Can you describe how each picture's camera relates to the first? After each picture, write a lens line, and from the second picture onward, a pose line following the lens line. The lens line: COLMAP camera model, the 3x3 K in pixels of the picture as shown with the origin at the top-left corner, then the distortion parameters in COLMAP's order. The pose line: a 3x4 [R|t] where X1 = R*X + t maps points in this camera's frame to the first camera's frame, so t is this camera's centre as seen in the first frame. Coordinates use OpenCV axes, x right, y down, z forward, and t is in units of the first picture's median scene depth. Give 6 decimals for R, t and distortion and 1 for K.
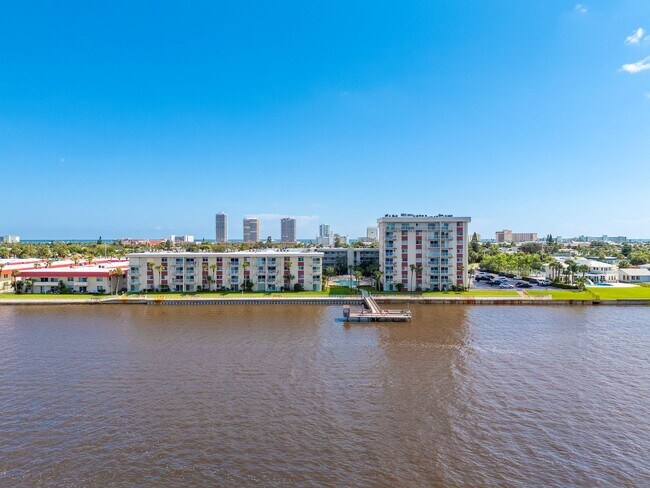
lens RADIAL K [[468.2, 0, 325.7], [0, 468.2, 244.7], [0, 0, 1]] dist [0.011292, -0.020538]
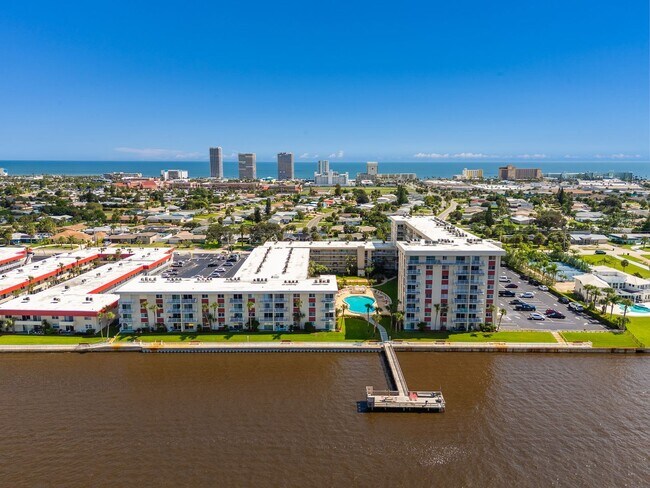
lens RADIAL K [[468.2, 0, 323.2], [0, 468.2, 243.3], [0, 0, 1]] dist [0.011292, -0.020538]
pose [[0.999986, 0.002113, 0.004927, -0.036753], [-0.002899, 0.986233, 0.165335, -0.215442], [-0.004510, -0.165347, 0.986225, 0.137277]]
